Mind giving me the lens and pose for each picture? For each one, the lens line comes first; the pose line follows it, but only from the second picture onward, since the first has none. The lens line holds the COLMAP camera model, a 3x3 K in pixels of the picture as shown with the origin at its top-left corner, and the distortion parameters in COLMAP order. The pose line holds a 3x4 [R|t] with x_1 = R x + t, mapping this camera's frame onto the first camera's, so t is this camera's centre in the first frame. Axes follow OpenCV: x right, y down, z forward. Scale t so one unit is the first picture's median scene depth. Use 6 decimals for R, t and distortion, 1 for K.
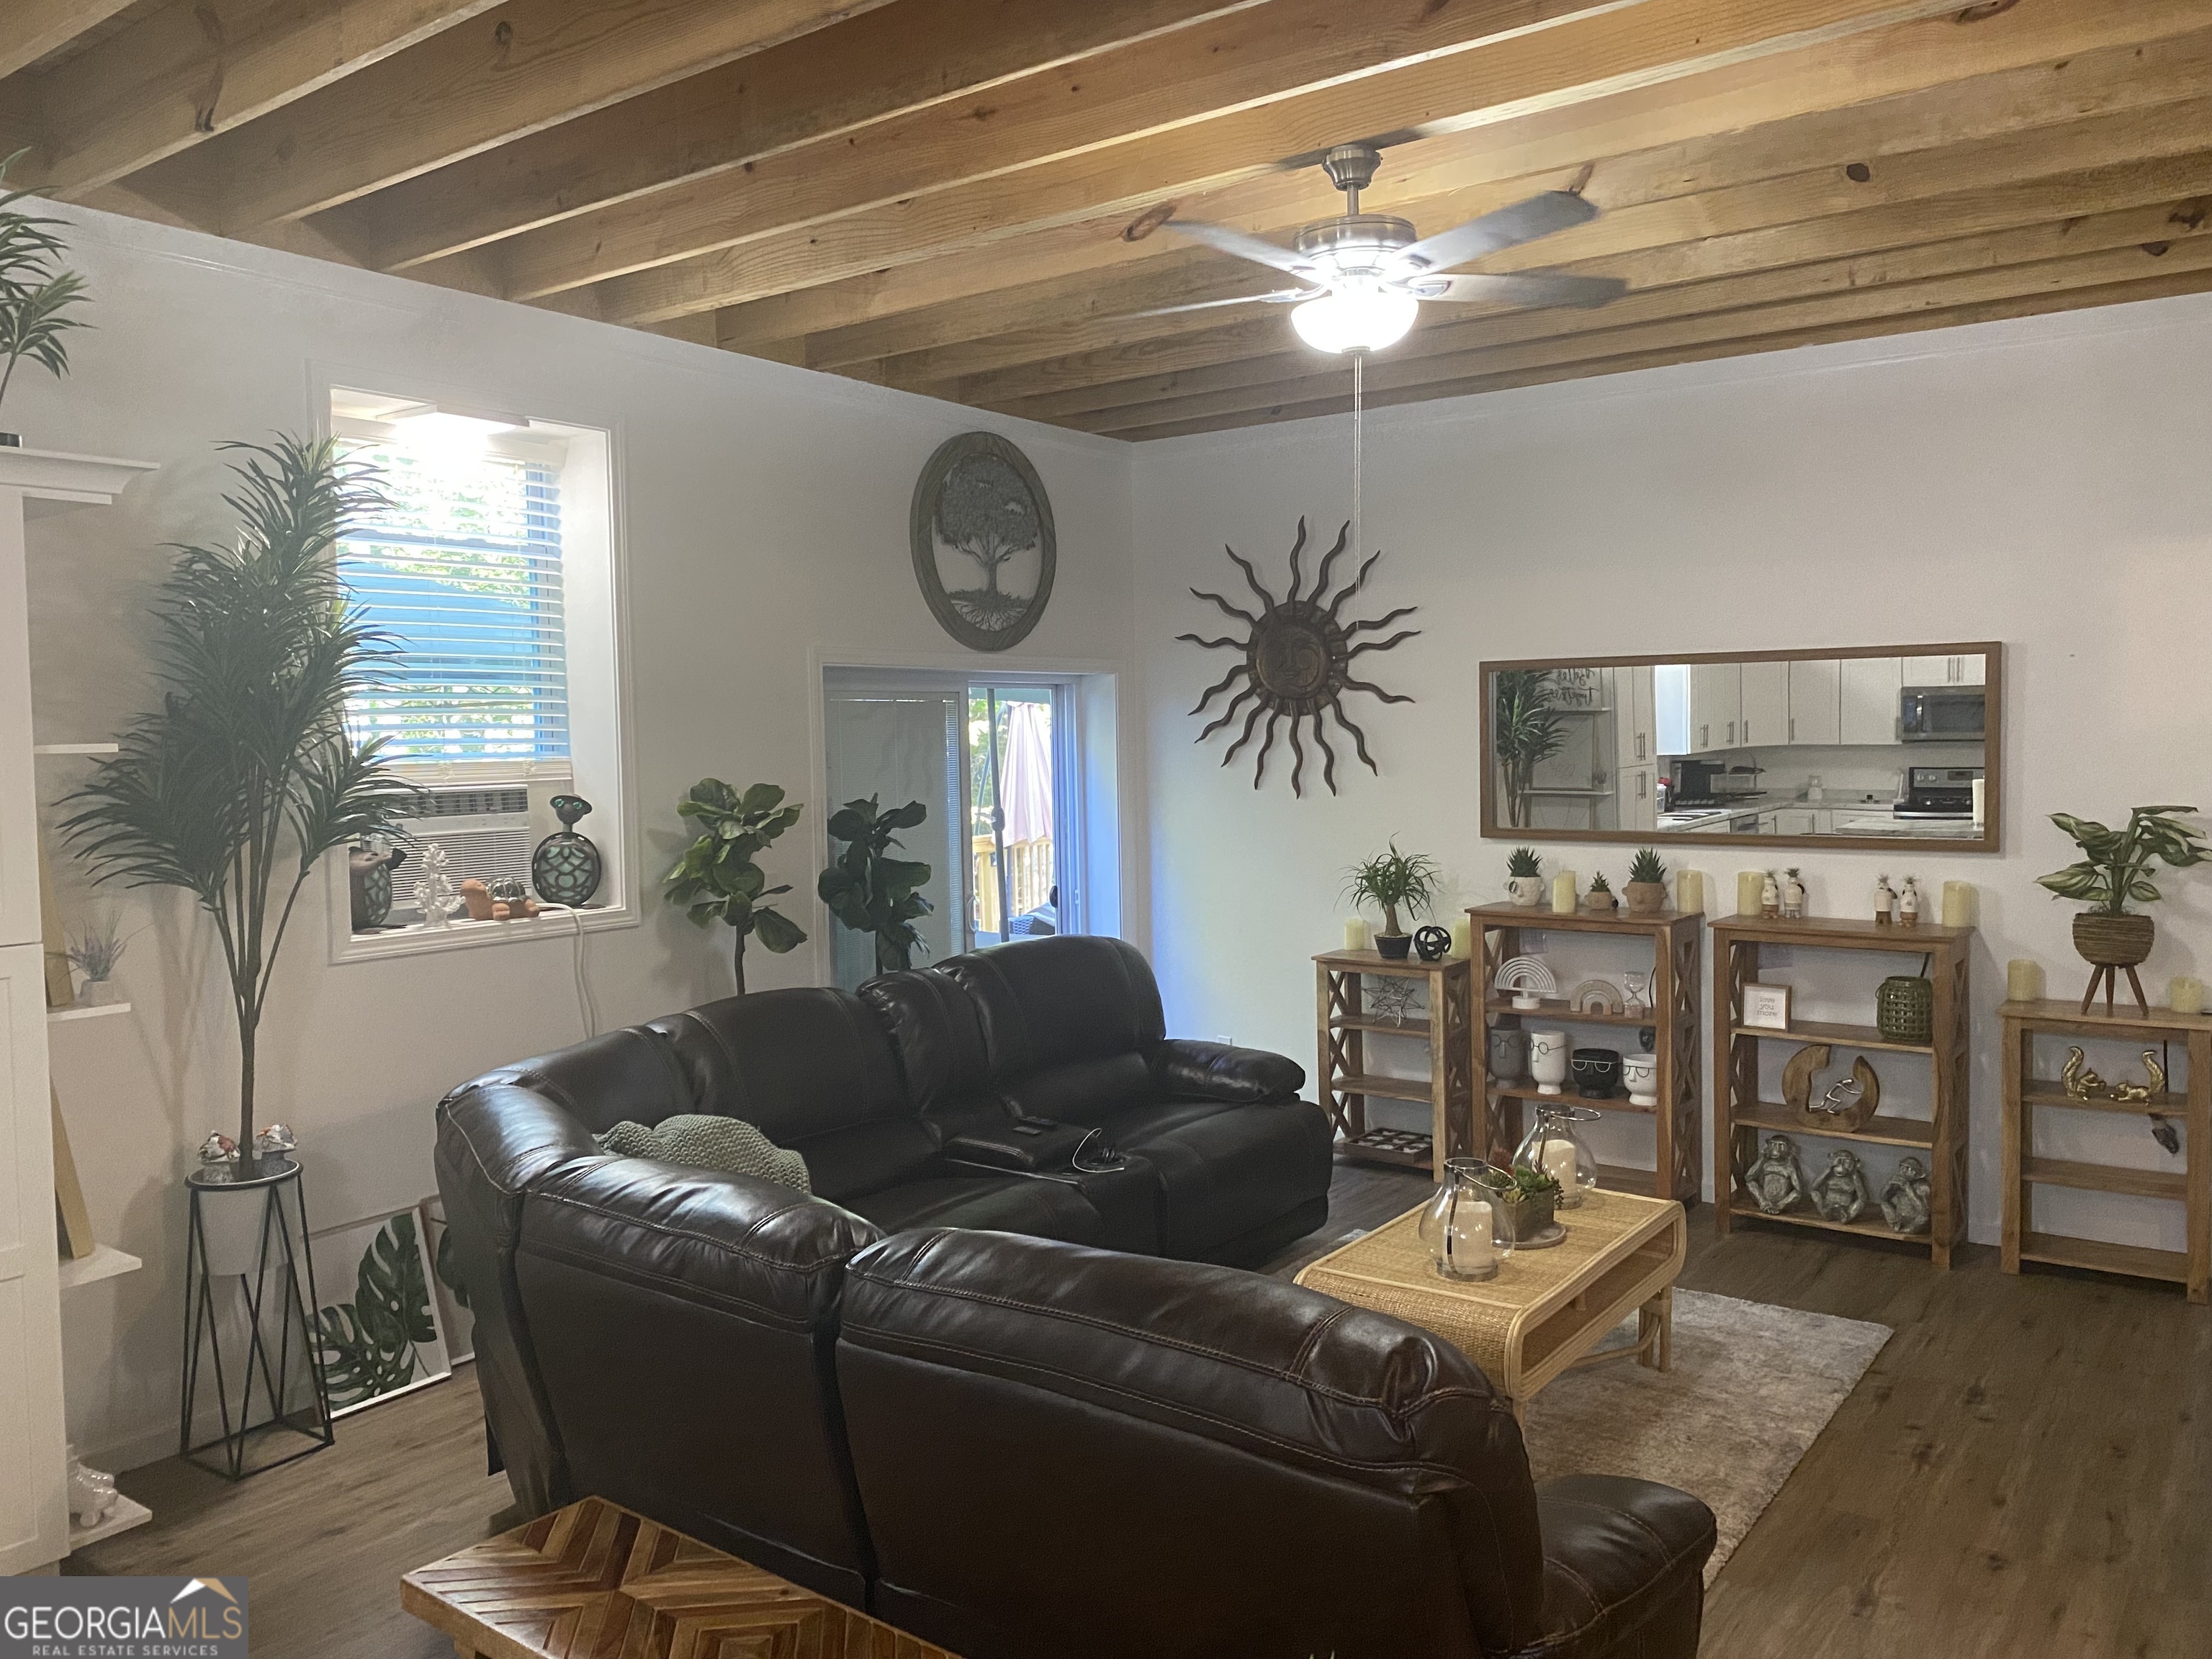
lens RADIAL K [[1695.6, 0, 1101.1], [0, 1695.6, 820.9], [0, 0, 1]] dist [0.006863, 0.005356]
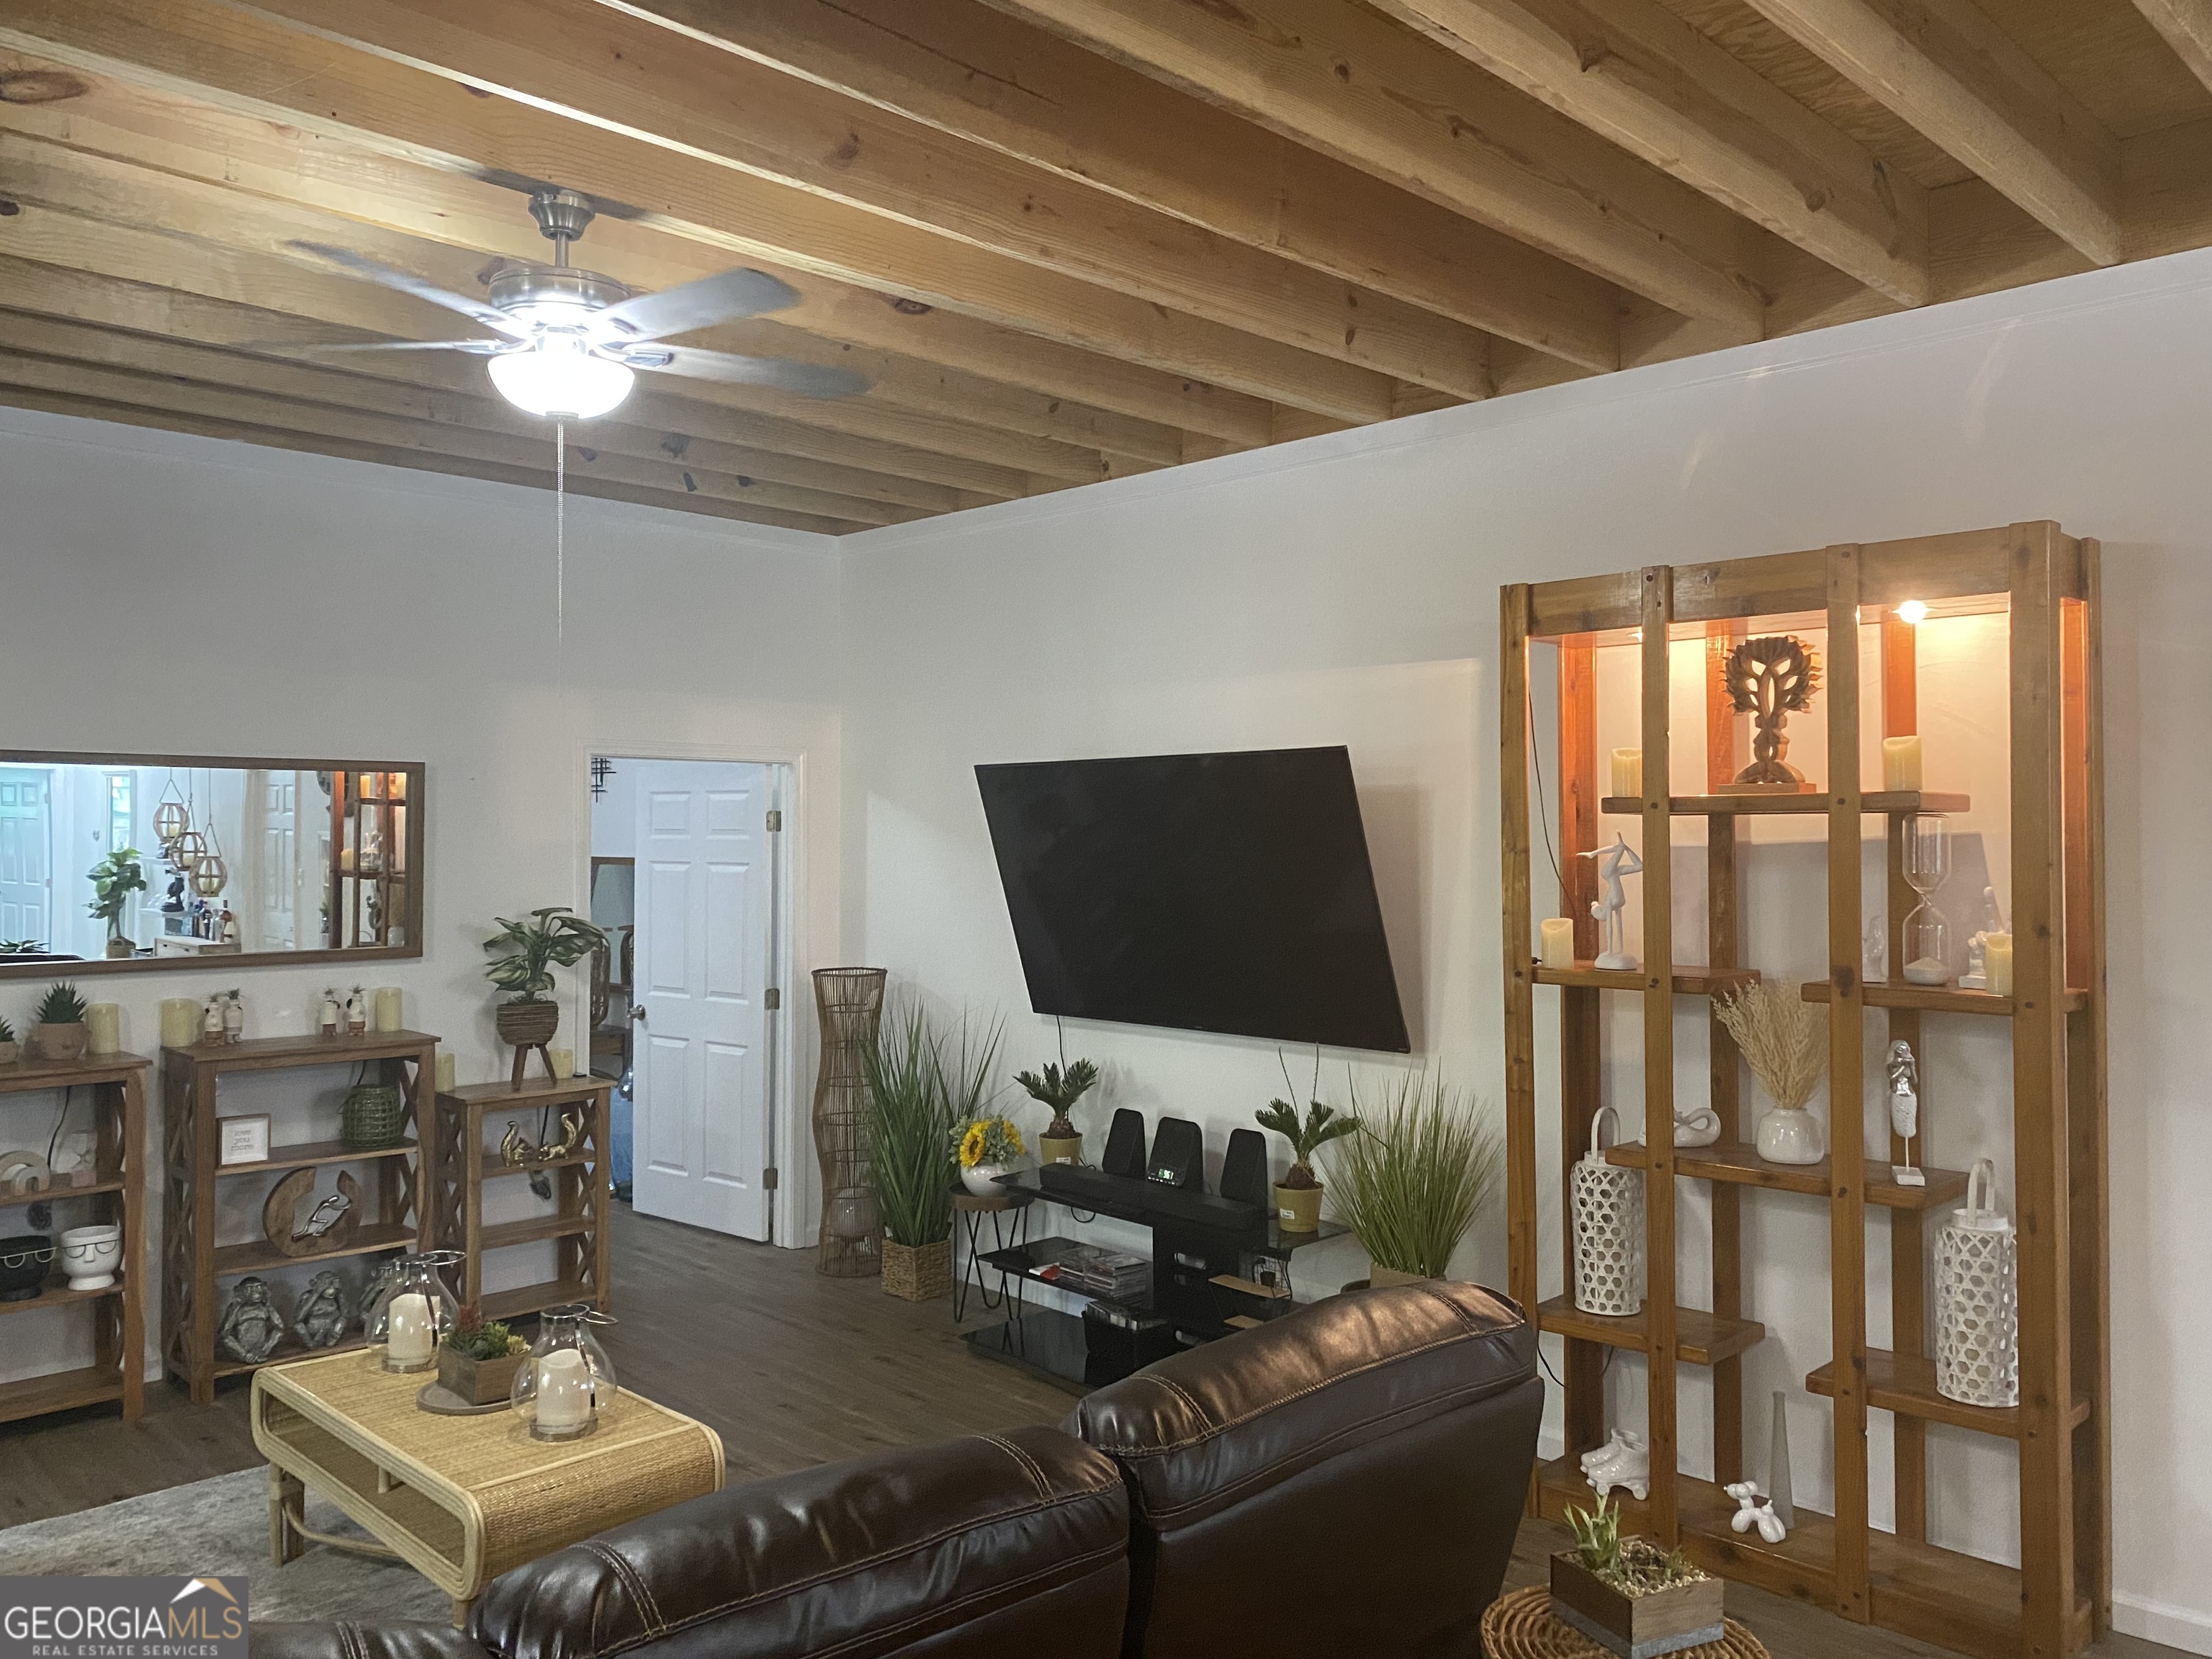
lens RADIAL K [[1695.6, 0, 1101.4], [0, 1695.6, 832.2], [0, 0, 1]] dist [0.006863, 0.005356]
pose [[0.167495, 0.013304, 0.985783, -0.464774], [0.047137, 0.998657, -0.021486, -0.016996], [-0.984745, 0.050065, 0.166643, 0.392985]]
